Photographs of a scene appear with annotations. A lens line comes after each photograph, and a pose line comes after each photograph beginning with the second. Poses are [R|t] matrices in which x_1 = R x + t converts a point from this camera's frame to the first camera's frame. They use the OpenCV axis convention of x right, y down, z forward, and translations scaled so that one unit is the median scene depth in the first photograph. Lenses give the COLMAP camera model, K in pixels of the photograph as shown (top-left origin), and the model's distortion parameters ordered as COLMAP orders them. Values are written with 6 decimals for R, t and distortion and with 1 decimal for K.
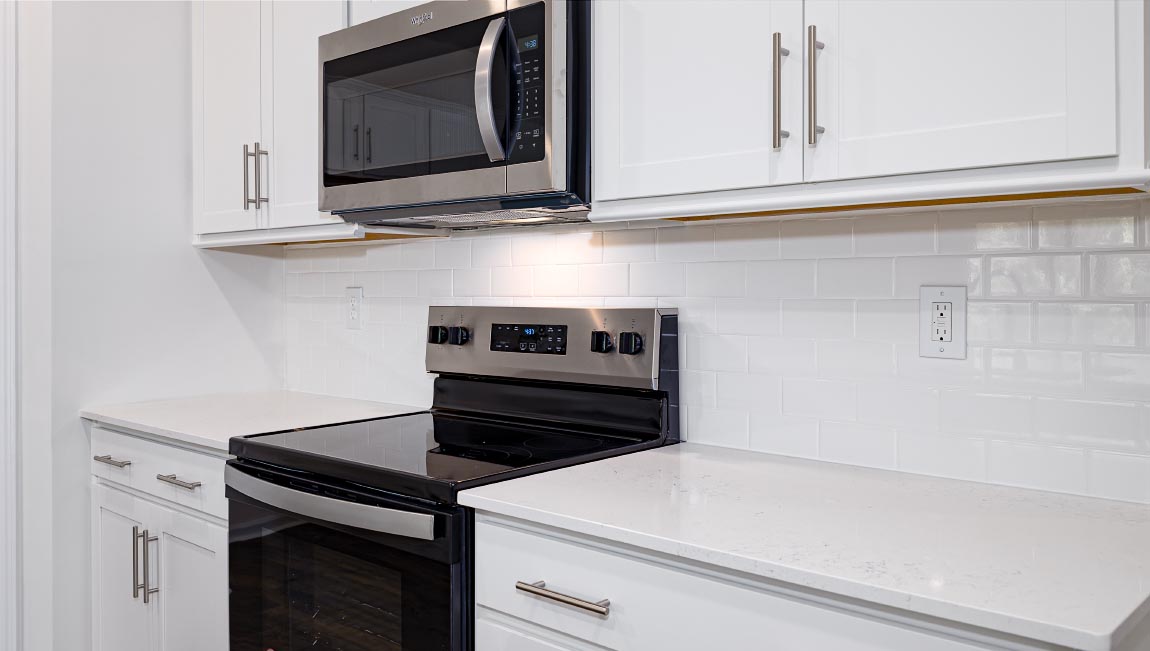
lens RADIAL K [[941.2, 0, 573.7], [0, 941.2, 281.0], [0, 0, 1]] dist [0.026399, -0.000061]
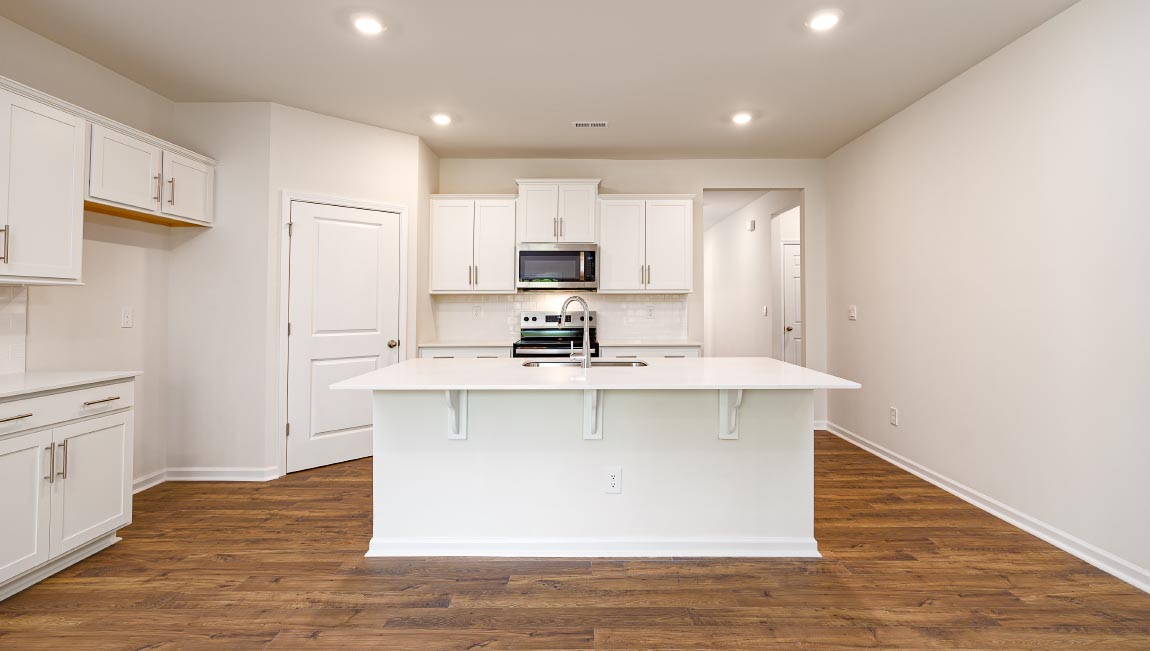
lens RADIAL K [[526.8, 0, 577.3], [0, 526.8, 290.7], [0, 0, 1]] dist [-0.000184, 0.000469]
pose [[0.738452, 0.022651, 0.673926, -1.733780], [-0.004833, 0.999588, -0.028301, 0.001690], [-0.674289, 0.017642, 0.738257, -0.892583]]
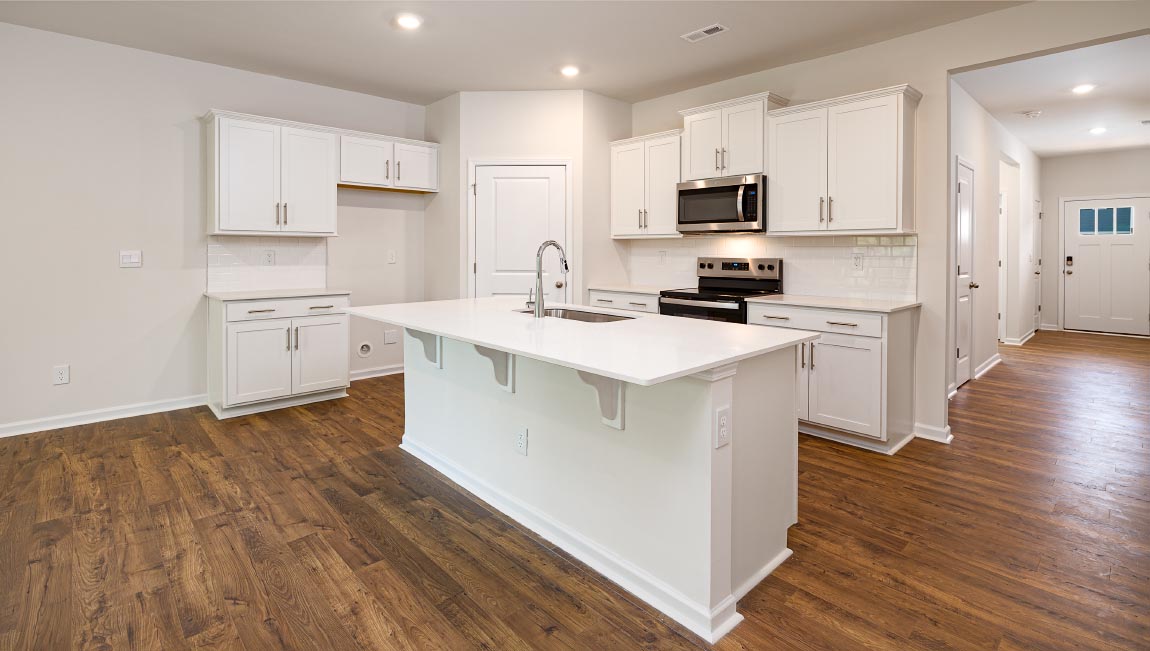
lens RADIAL K [[528.0, 0, 569.5], [0, 528.0, 251.6], [0, 0, 1]] dist [-0.003327, -0.000379]
pose [[0.996641, 0.009622, -0.081330, -0.564193], [-0.009057, 0.999932, 0.007305, -0.005665], [0.081395, -0.006544, 0.996660, -1.172316]]
